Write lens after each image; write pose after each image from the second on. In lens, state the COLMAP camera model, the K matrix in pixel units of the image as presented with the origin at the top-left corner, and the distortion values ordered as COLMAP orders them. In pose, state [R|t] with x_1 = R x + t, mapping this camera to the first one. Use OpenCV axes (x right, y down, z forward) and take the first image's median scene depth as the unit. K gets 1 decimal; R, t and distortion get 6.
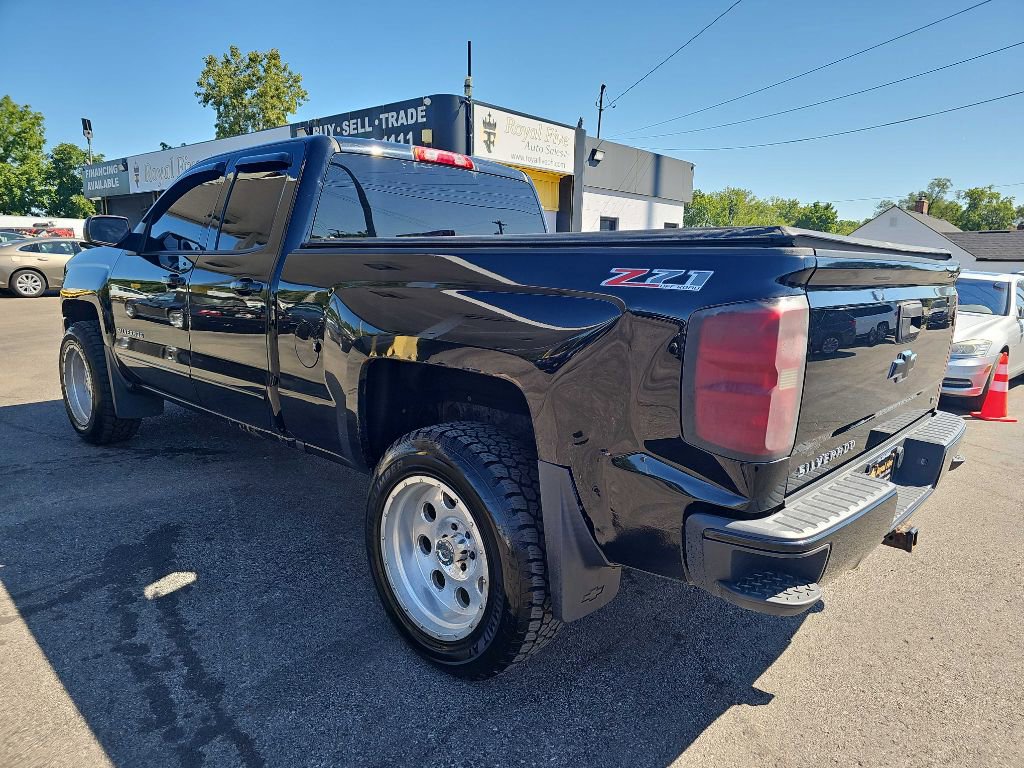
lens RADIAL K [[677.8, 0, 512.0], [0, 677.8, 384.0], [0, 0, 1]] dist [0.064567, -0.052795]
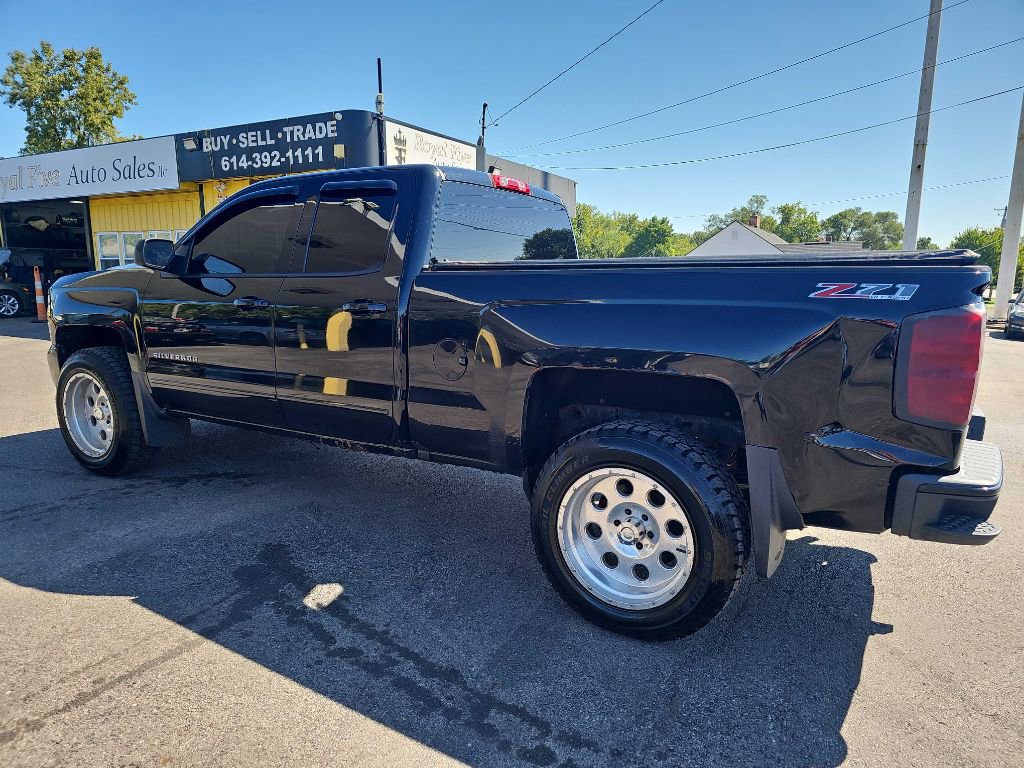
lens RADIAL K [[680.0, 0, 505.9], [0, 680.0, 388.0], [0, 0, 1]] dist [0.059189, -0.041928]
pose [[0.979327, -0.048269, 0.196442, -0.100982], [0.050716, 0.998685, -0.007442, 0.000083], [-0.195825, 0.017251, 0.980487, -0.017418]]
